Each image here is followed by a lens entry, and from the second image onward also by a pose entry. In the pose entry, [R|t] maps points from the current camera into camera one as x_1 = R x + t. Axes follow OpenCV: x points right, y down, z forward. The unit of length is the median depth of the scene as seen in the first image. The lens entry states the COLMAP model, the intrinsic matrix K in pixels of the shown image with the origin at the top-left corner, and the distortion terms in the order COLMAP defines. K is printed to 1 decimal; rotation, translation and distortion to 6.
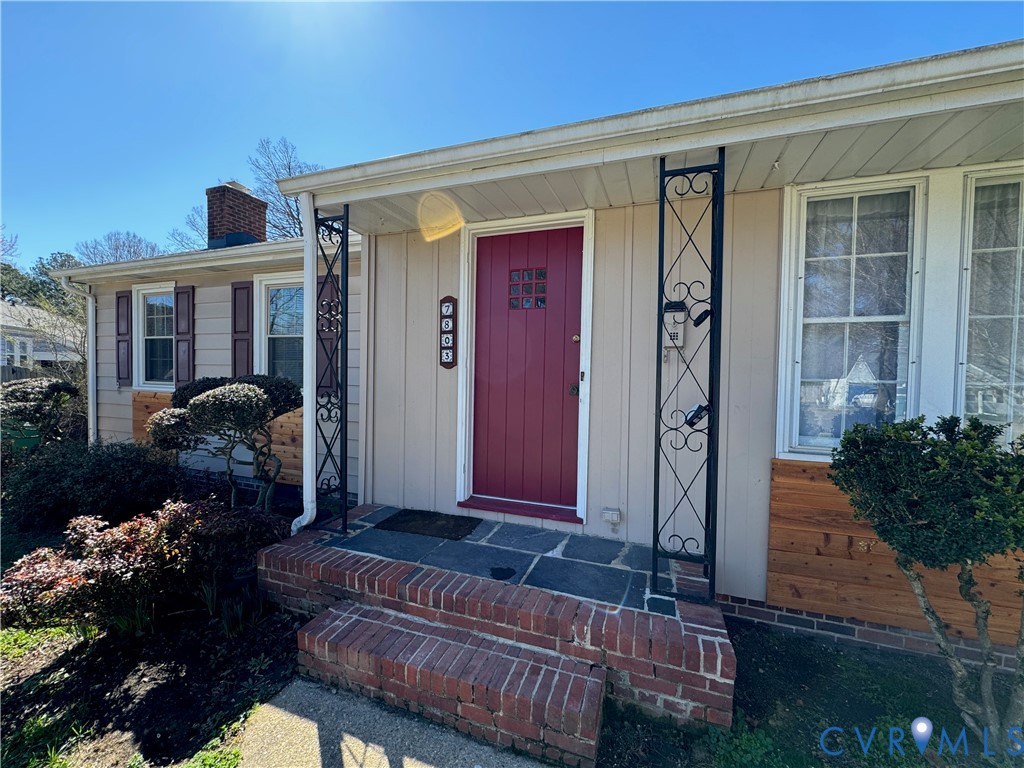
lens RADIAL K [[405.5, 0, 512.4], [0, 405.5, 380.7], [0, 0, 1]] dist [-0.008116, 0.000500]
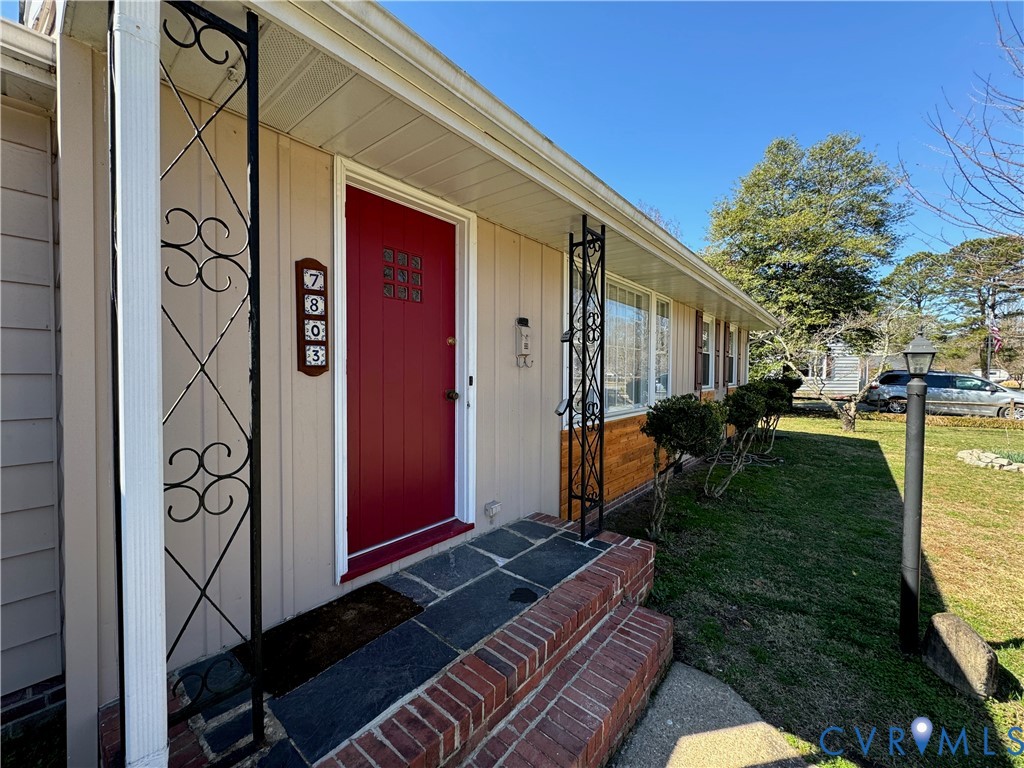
lens RADIAL K [[405.5, 0, 510.8], [0, 405.5, 380.5], [0, 0, 1]] dist [-0.008116, 0.000500]
pose [[0.342456, -0.037315, 0.938792, -0.751076], [0.022157, 0.999254, 0.031636, -0.041941], [-0.939272, 0.009967, 0.343028, 0.591777]]
